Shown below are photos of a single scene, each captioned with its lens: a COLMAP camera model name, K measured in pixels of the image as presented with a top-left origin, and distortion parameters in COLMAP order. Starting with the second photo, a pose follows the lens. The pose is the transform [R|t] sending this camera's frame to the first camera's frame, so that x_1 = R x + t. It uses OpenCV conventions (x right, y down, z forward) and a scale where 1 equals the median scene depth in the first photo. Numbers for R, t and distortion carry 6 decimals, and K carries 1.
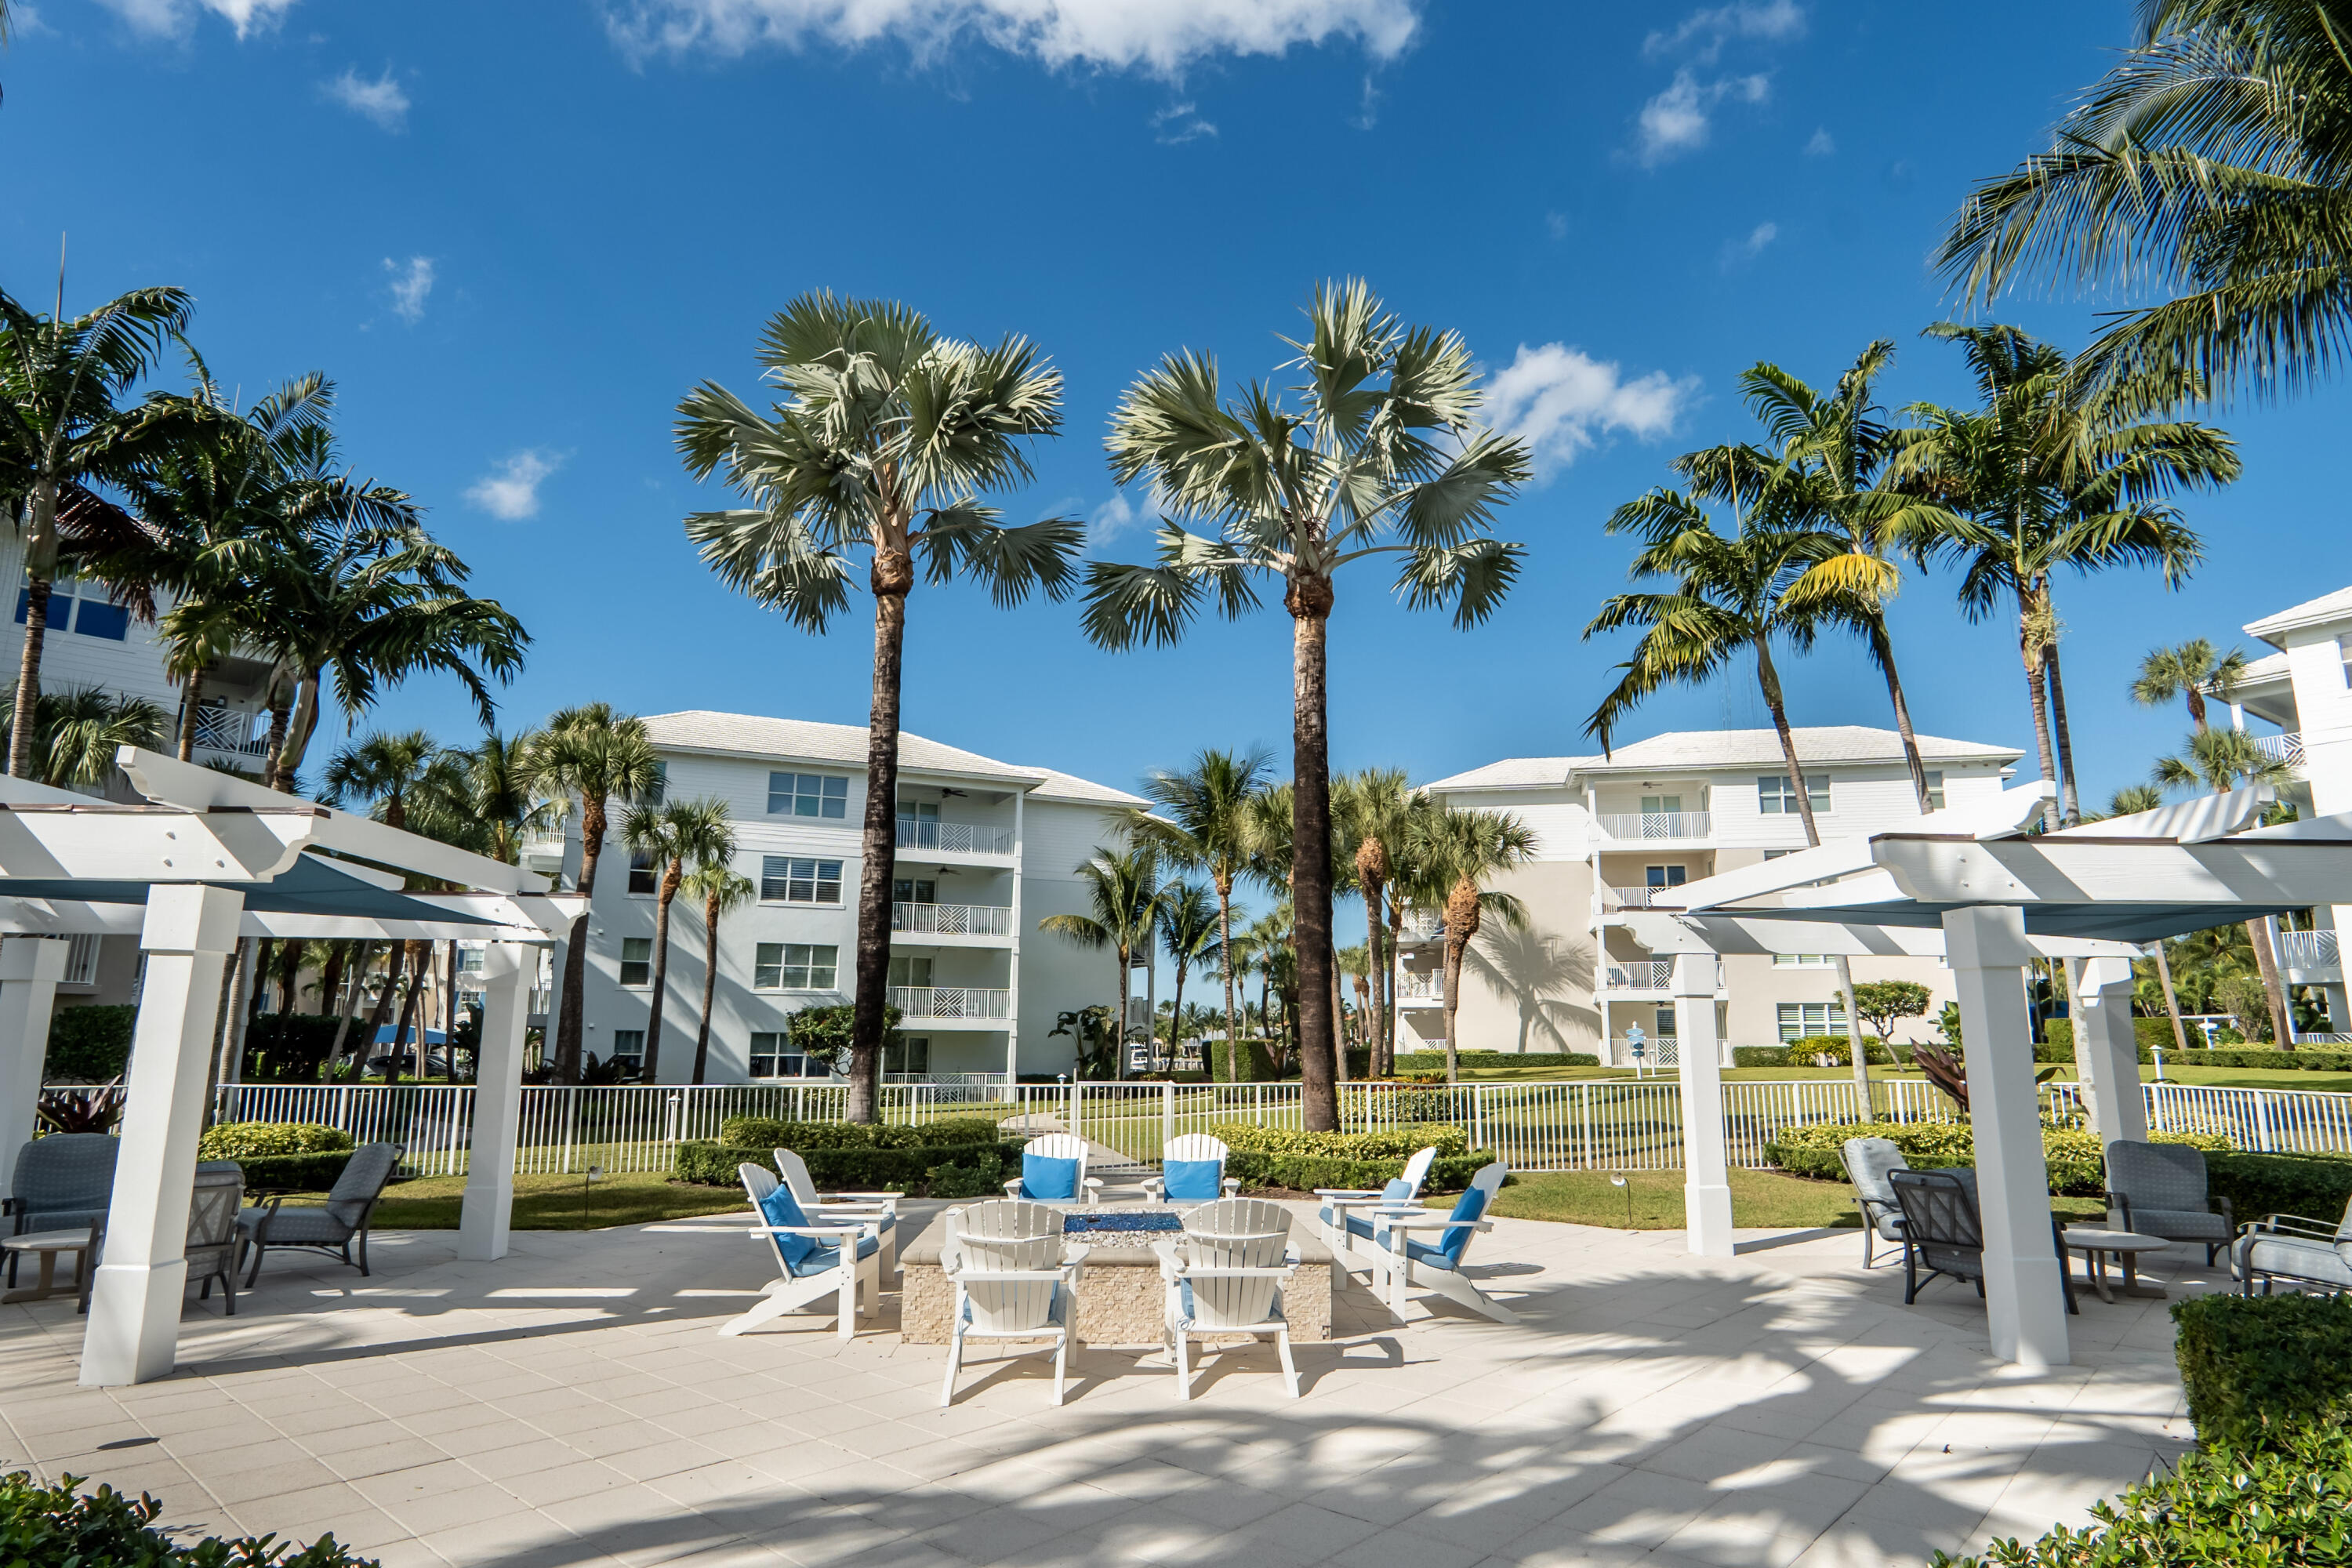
lens RADIAL K [[1273.3, 0, 1189.4], [0, 1273.3, 776.3], [0, 0, 1]] dist [-0.041148, 0.012597]
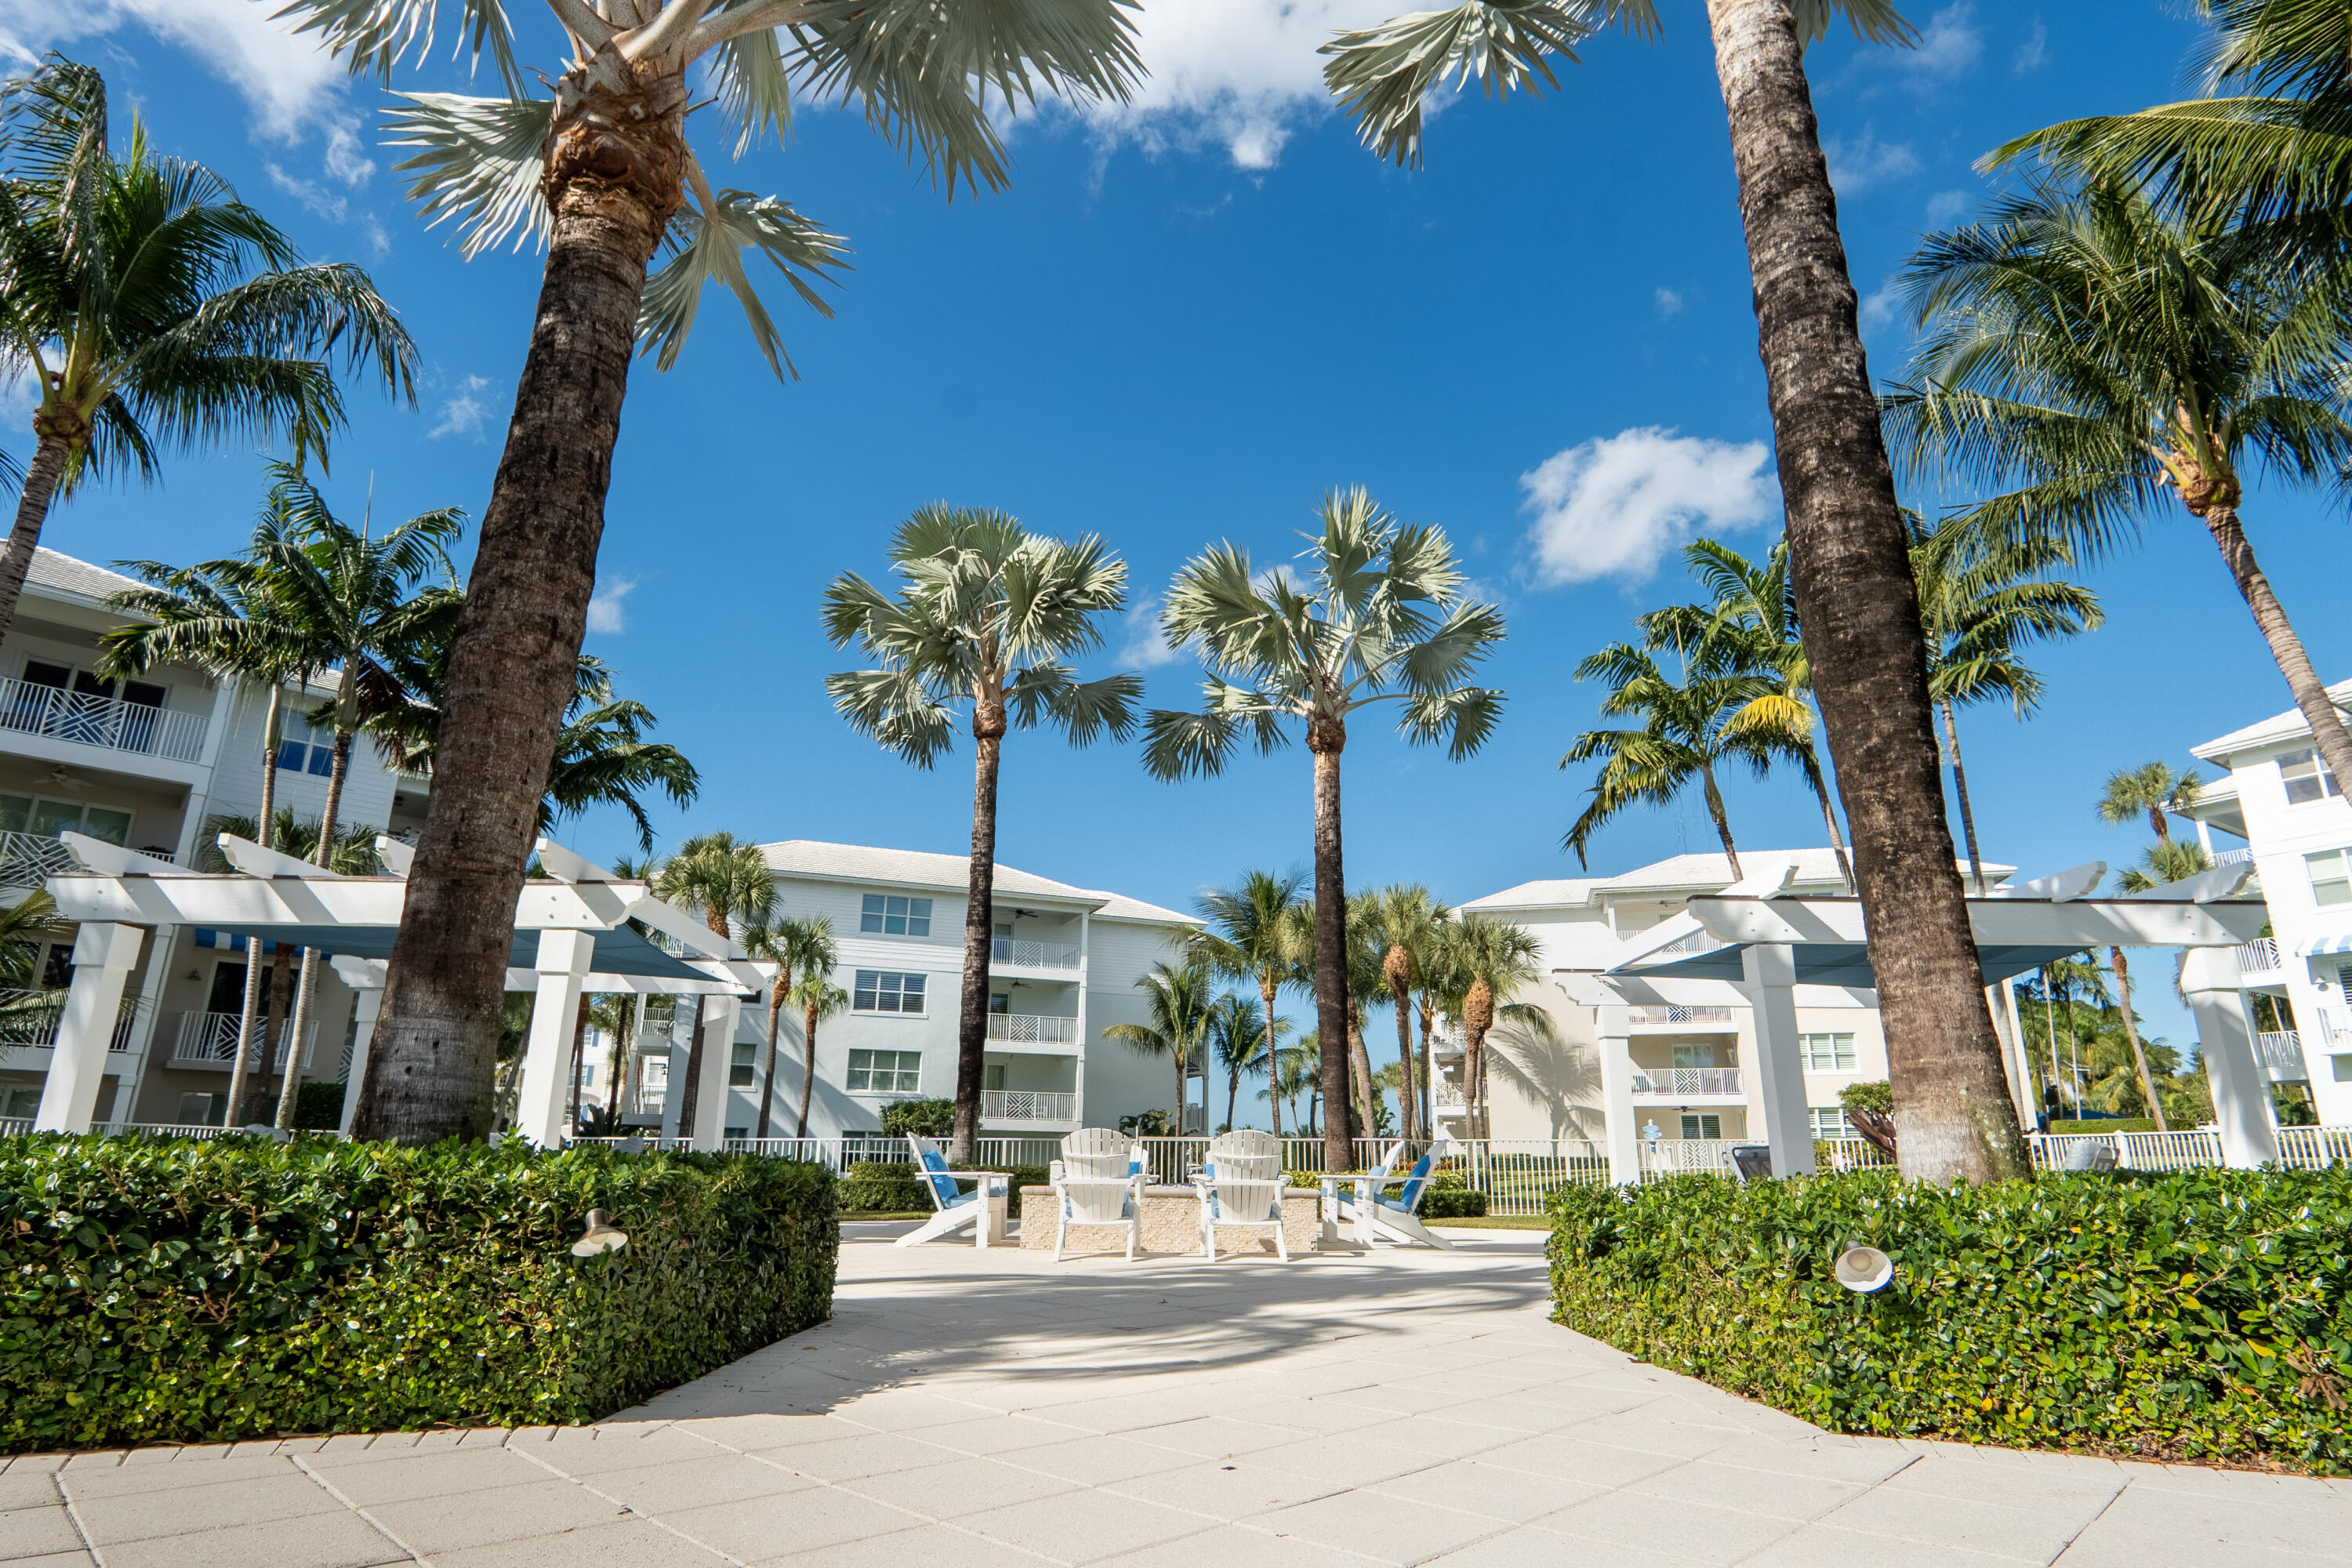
lens RADIAL K [[1273.3, 0, 1189.4], [0, 1273.3, 776.3], [0, 0, 1]] dist [-0.041148, 0.012597]
pose [[0.998934, -0.009473, -0.045183, 0.015905], [0.004580, 0.994228, -0.107190, 0.027049], [0.045938, 0.106869, 0.993211, -0.211061]]
